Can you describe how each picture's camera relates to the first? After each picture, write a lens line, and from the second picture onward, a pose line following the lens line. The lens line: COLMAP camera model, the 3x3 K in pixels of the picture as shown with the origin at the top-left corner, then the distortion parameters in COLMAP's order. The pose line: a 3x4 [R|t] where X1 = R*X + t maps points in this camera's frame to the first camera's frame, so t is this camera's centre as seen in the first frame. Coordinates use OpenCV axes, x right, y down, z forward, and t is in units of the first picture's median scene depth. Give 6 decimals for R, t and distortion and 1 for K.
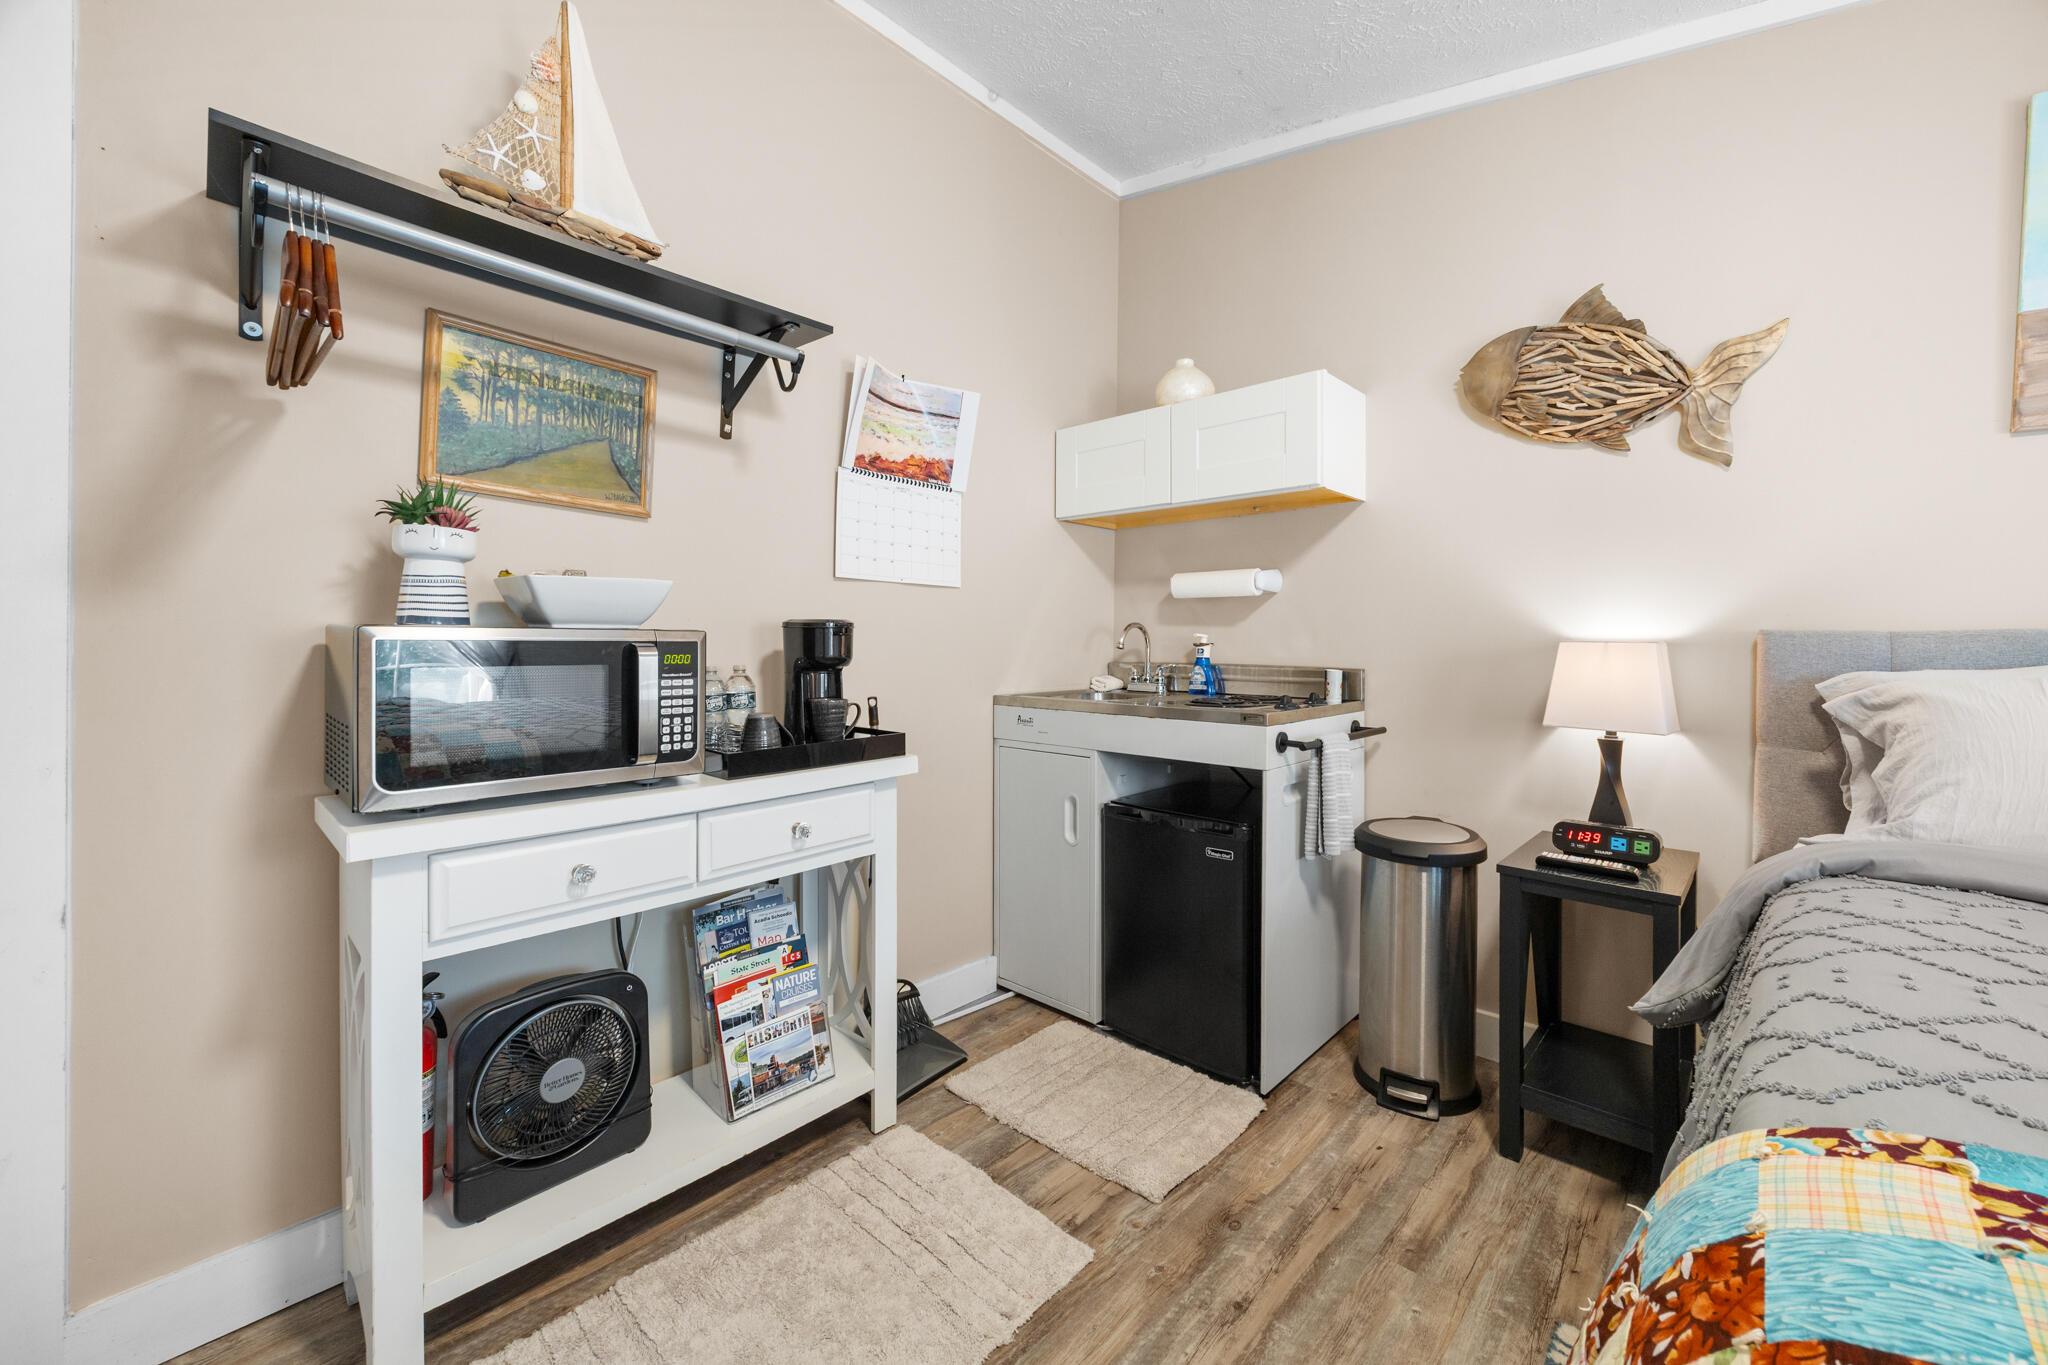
lens RADIAL K [[801.1, 0, 1045.6], [0, 801.1, 643.7], [0, 0, 1]] dist [-0.004318, -0.000032]
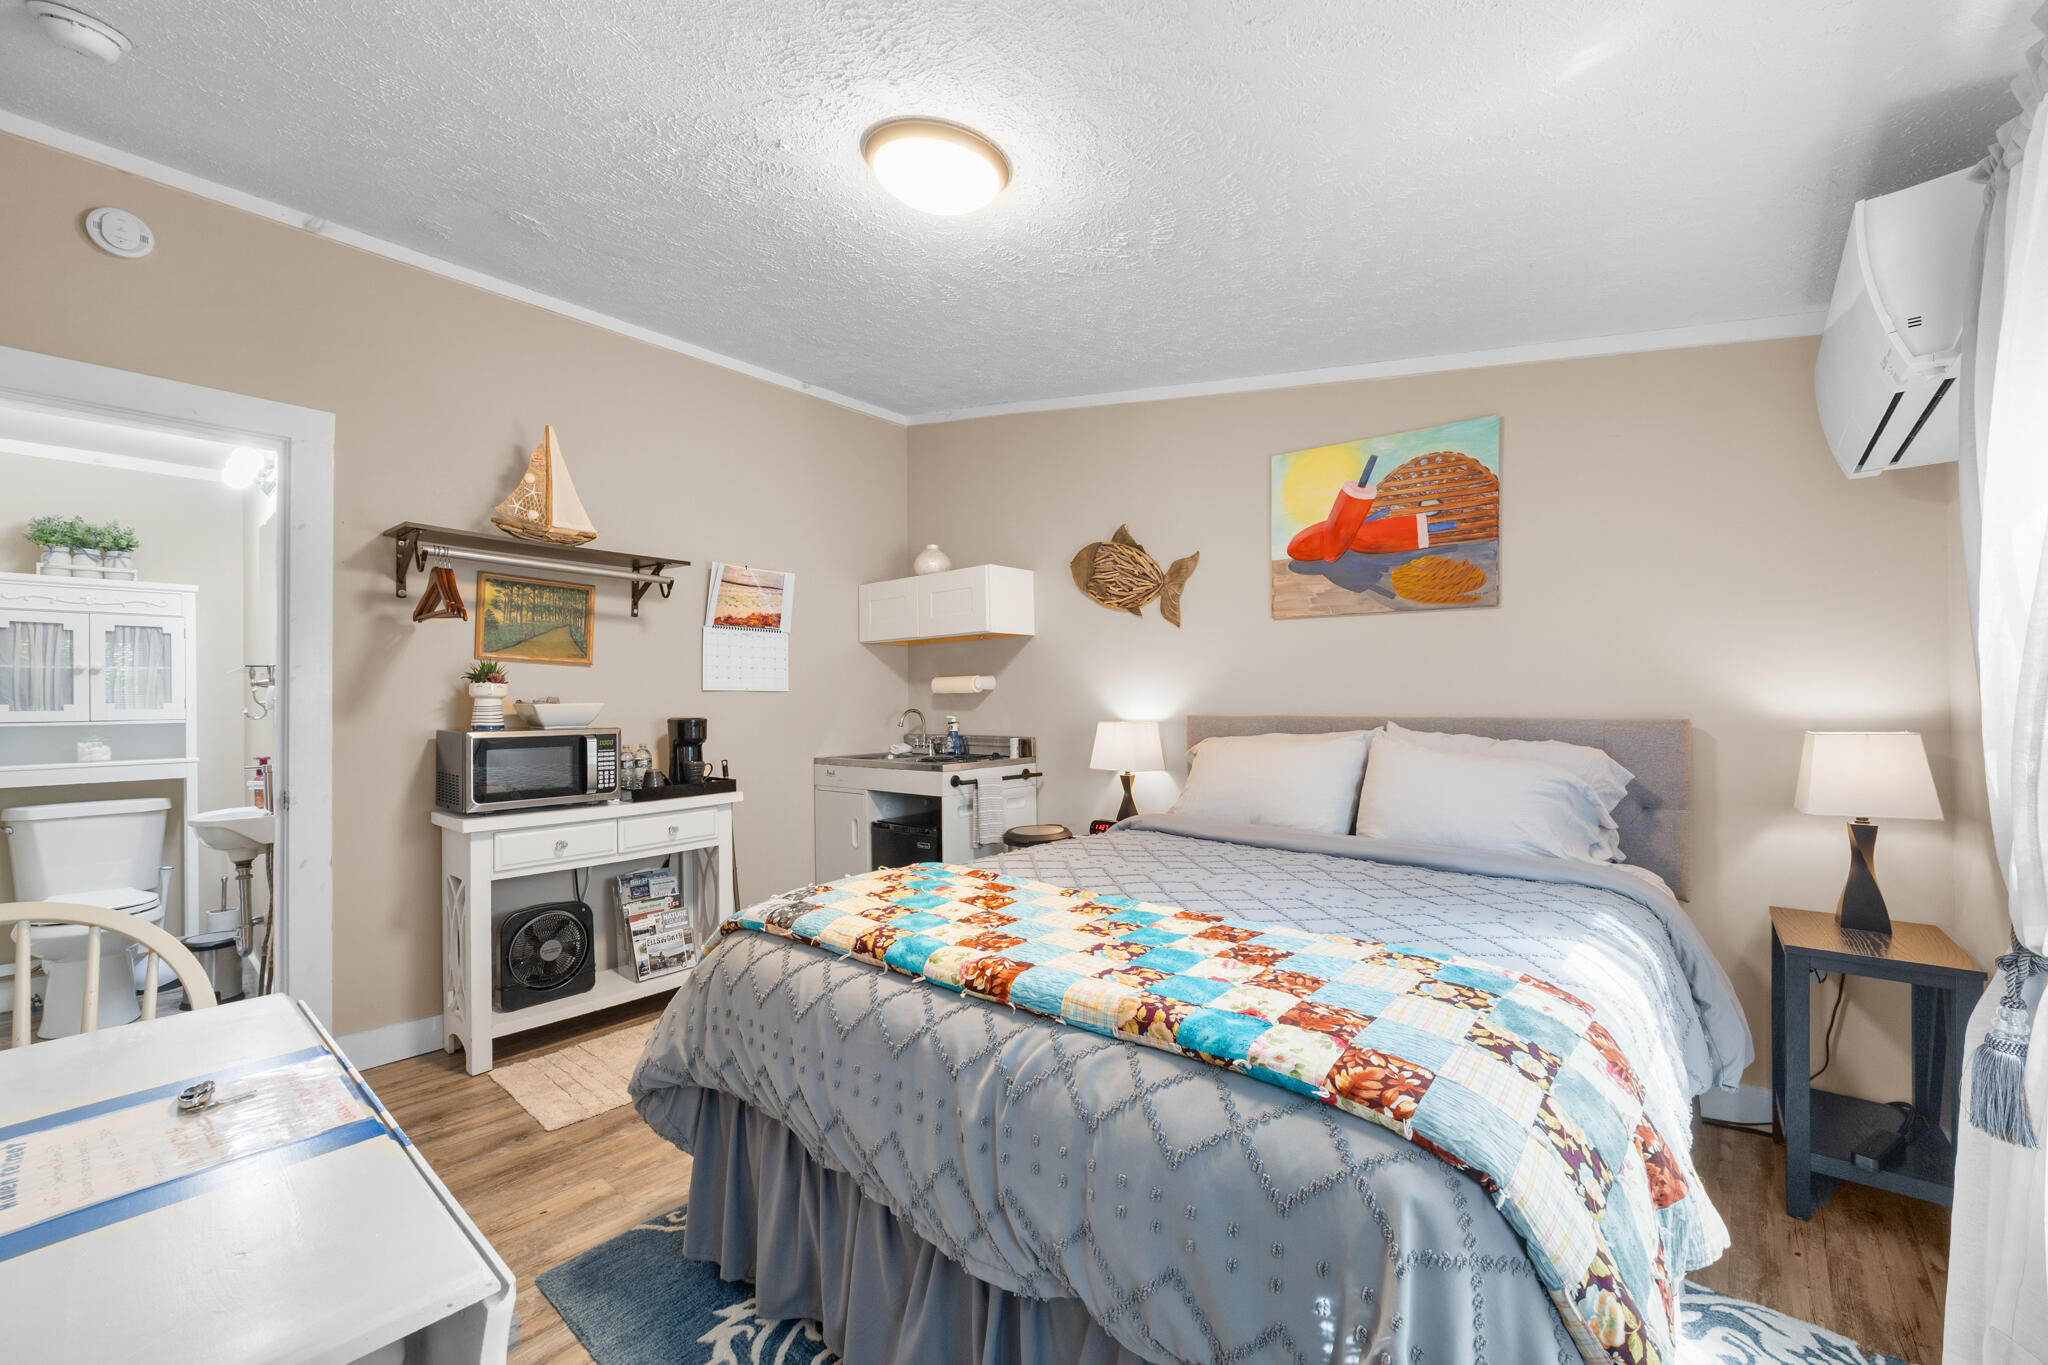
lens RADIAL K [[801.1, 0, 1022.6], [0, 801.1, 694.7], [0, 0, 1]] dist [-0.004318, -0.000032]
pose [[0.999291, -0.016467, 0.033868, 0.432258], [0.016945, 0.999760, -0.013879, -0.045804], [-0.033631, 0.014443, 0.999330, -0.871777]]
